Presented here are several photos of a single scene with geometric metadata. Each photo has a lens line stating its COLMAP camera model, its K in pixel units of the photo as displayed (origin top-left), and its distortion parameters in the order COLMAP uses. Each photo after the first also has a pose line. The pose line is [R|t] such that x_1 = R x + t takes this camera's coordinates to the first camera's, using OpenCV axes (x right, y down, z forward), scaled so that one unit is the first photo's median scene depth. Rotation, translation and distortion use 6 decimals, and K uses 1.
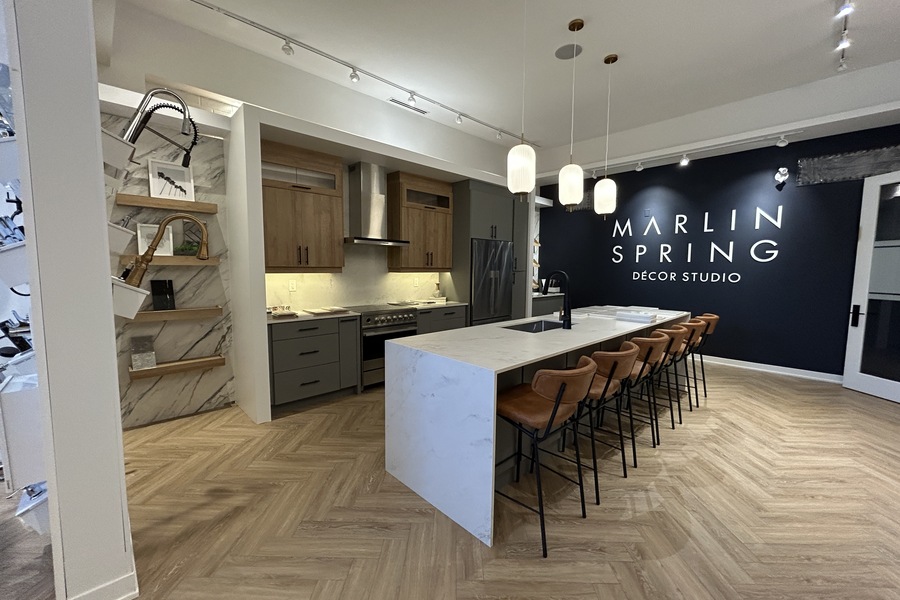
lens RADIAL K [[360.5, 0, 451.3], [0, 360.5, 298.4], [0, 0, 1]] dist [0.000522, -0.000042]
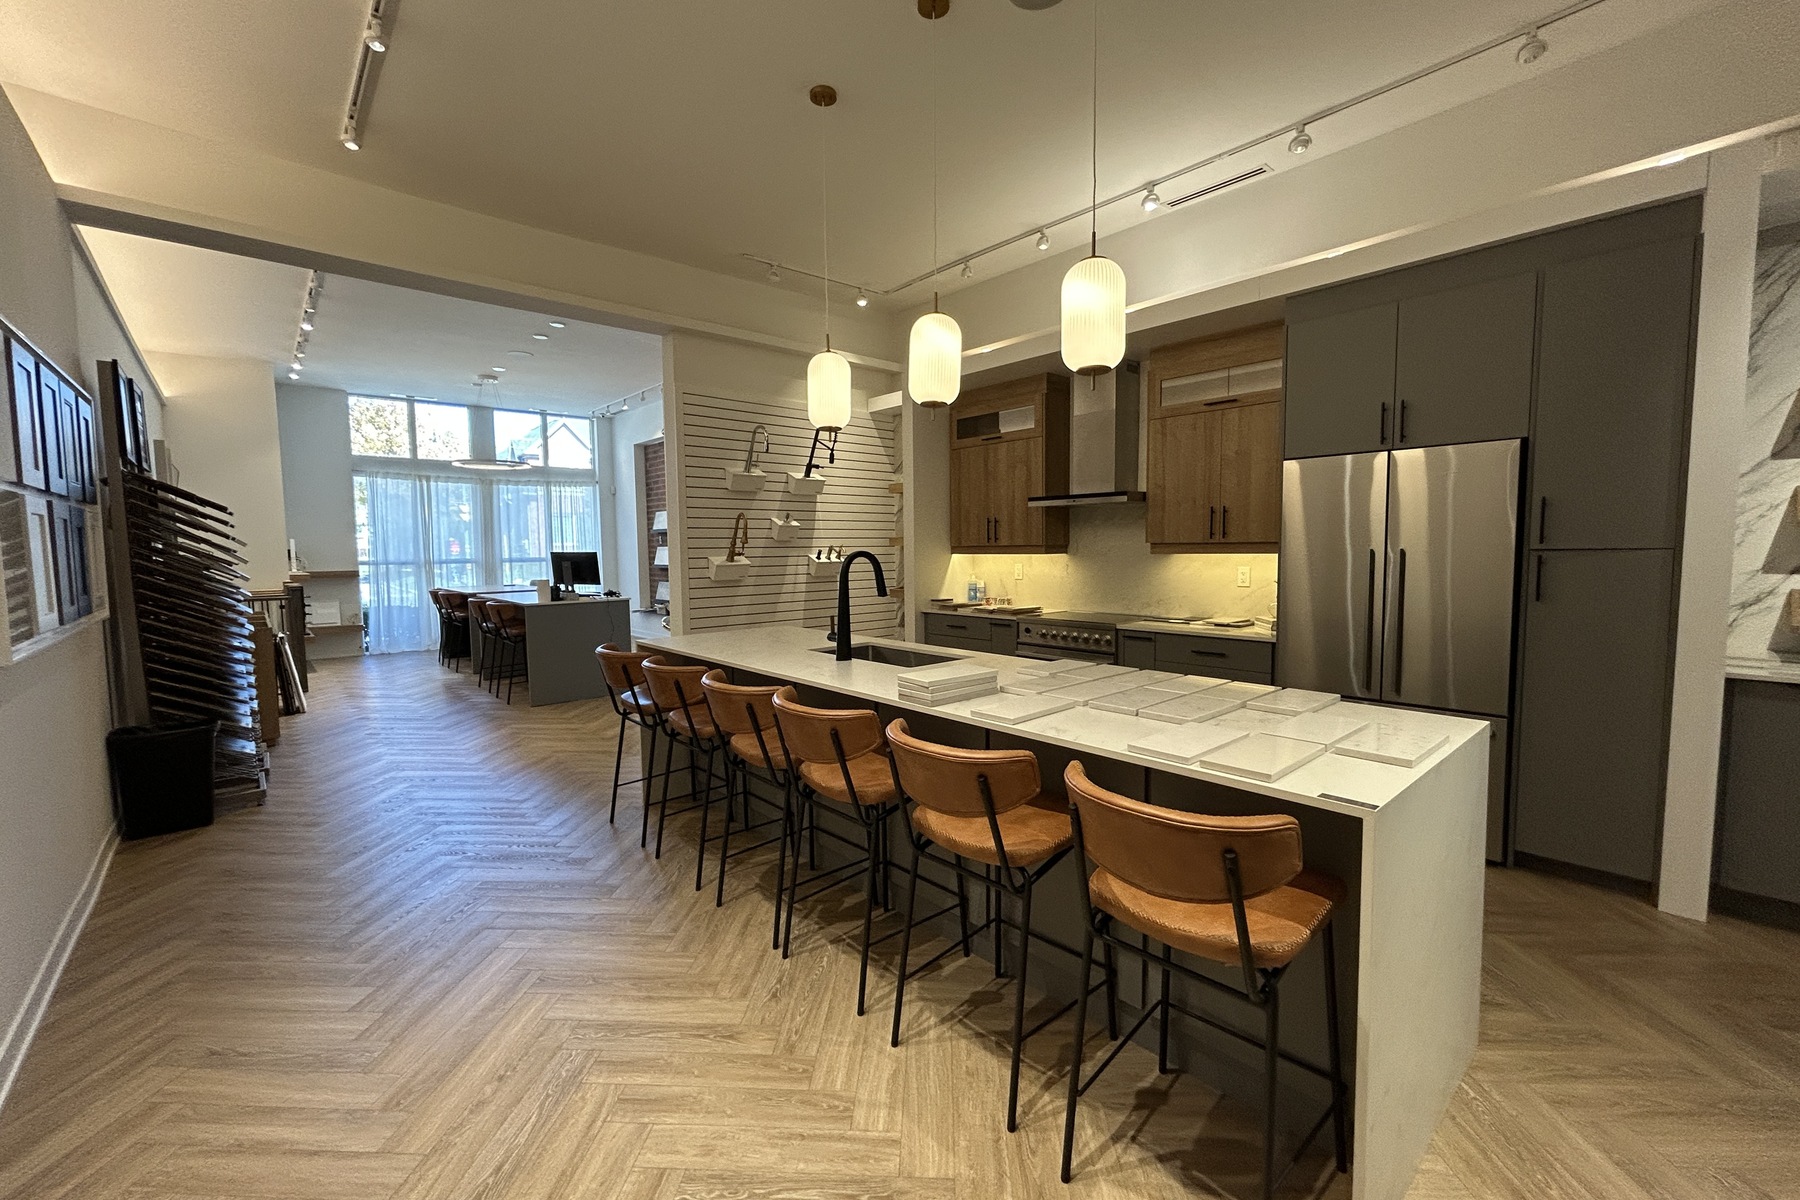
lens RADIAL K [[720.9, 0, 890.9], [0, 720.9, 600.4], [0, 0, 1]] dist [0.000522, -0.000042]
pose [[-0.039576, 0.070098, -0.996755, 1.038541], [-0.080909, 0.994036, 0.073120, -0.064836], [0.995935, 0.083540, -0.033668, 0.834056]]
